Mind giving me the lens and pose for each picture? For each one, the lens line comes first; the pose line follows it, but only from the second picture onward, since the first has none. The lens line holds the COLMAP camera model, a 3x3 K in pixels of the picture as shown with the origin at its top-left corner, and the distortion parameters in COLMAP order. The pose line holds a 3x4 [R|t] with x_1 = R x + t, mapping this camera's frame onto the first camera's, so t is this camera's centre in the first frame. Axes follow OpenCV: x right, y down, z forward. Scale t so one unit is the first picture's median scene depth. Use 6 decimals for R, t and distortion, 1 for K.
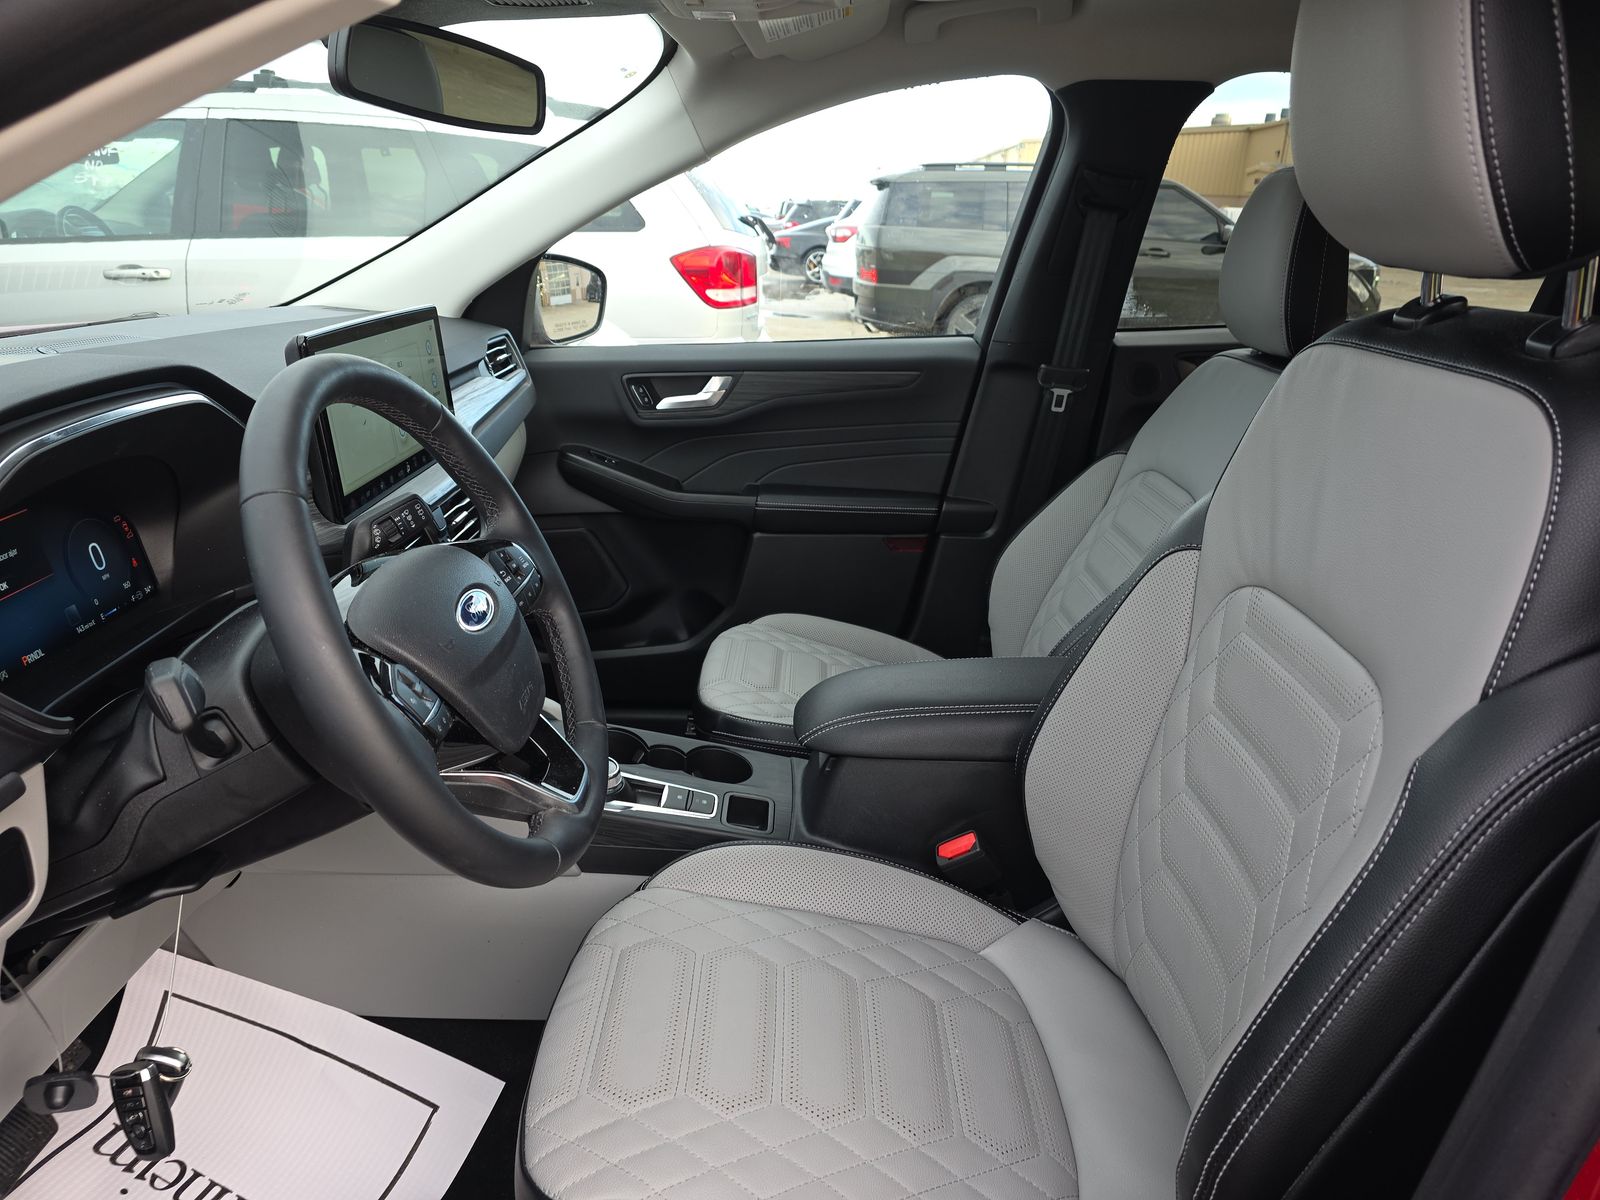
lens RADIAL K [[1061.9, 0, 809.2], [0, 1061.9, 629.5], [0, 0, 1]] dist [0.065960, -0.050558]
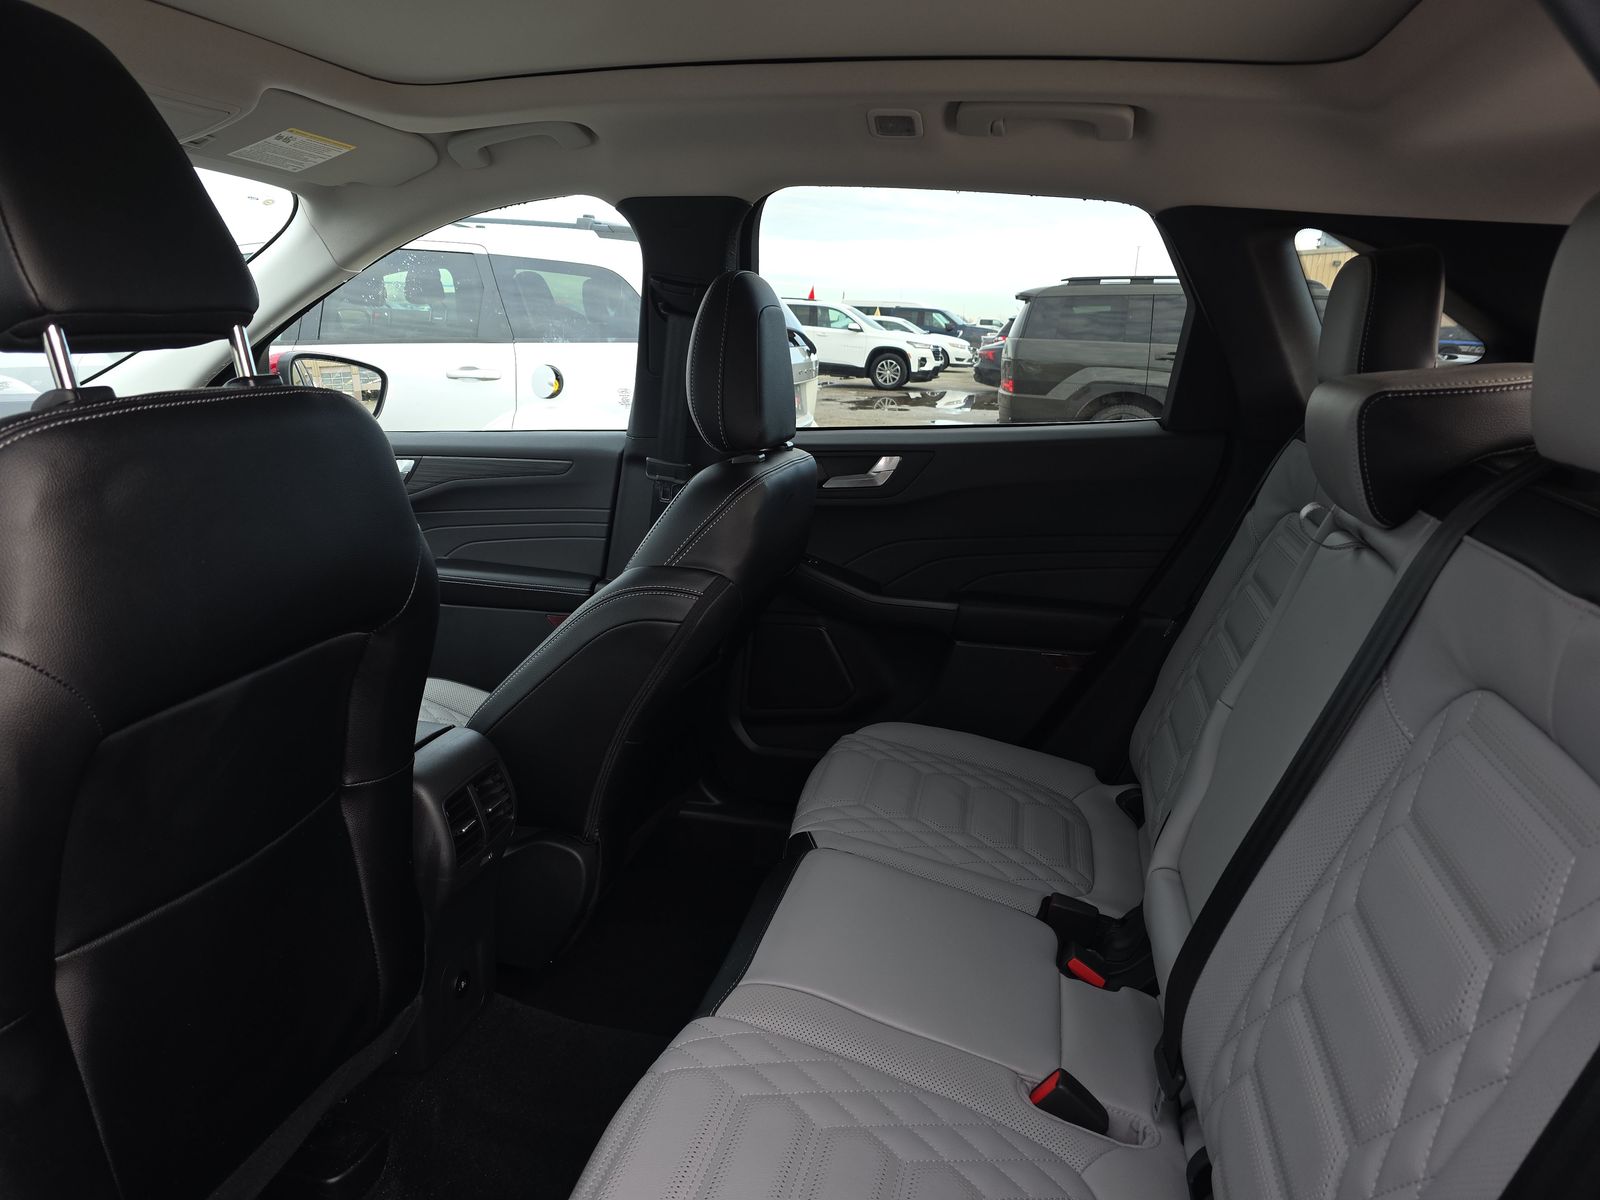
lens RADIAL K [[1081.1, 0, 800.0], [0, 1081.1, 600.0], [0, 0, 1]] dist [0.066917, -0.088350]
pose [[0.972353, 0.052301, -0.227586, 0.204029], [-0.080570, 0.989888, -0.116748, 0.000691], [0.219178, 0.131856, 0.966734, 0.010577]]
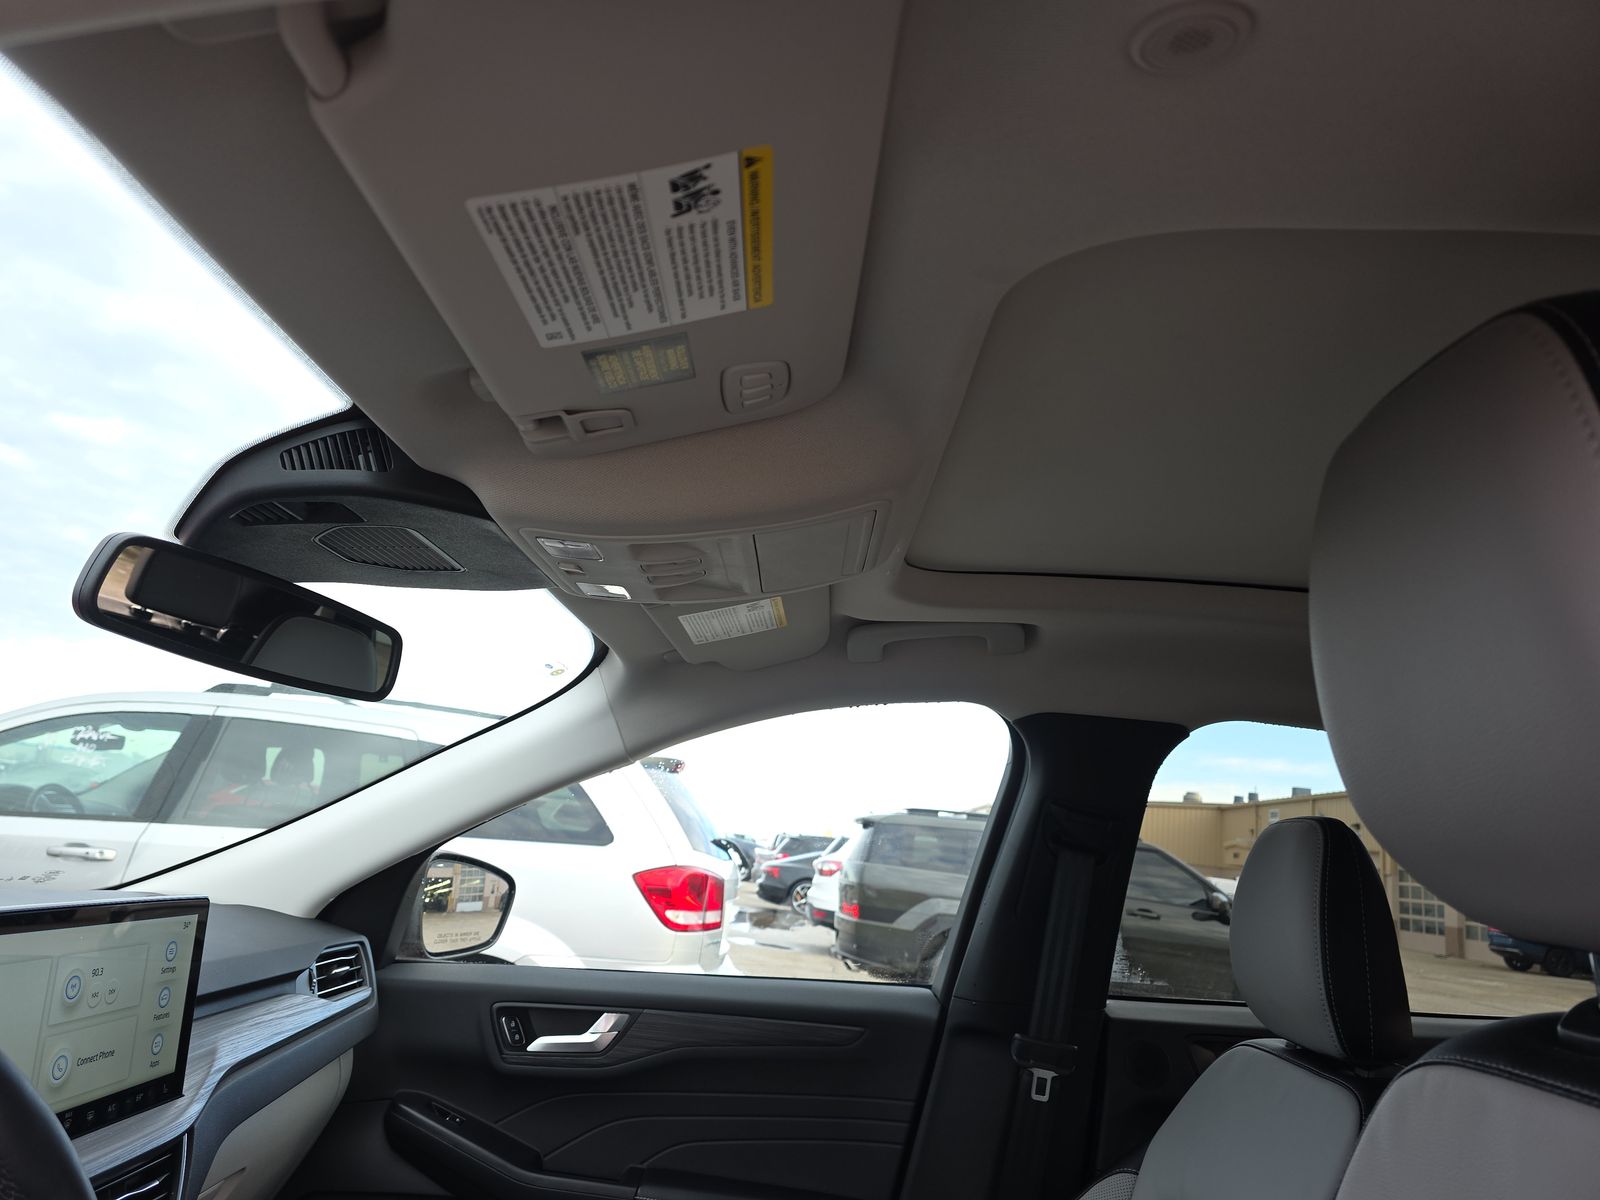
lens RADIAL K [[1081.1, 0, 800.0], [0, 1081.1, 600.0], [0, 0, 1]] dist [0.066917, -0.088350]
pose [[0.997051, 0.074072, -0.020062, 0.017209], [-0.072584, 0.825367, -0.559911, -0.016737], [-0.024915, 0.559716, 0.828310, 0.054157]]
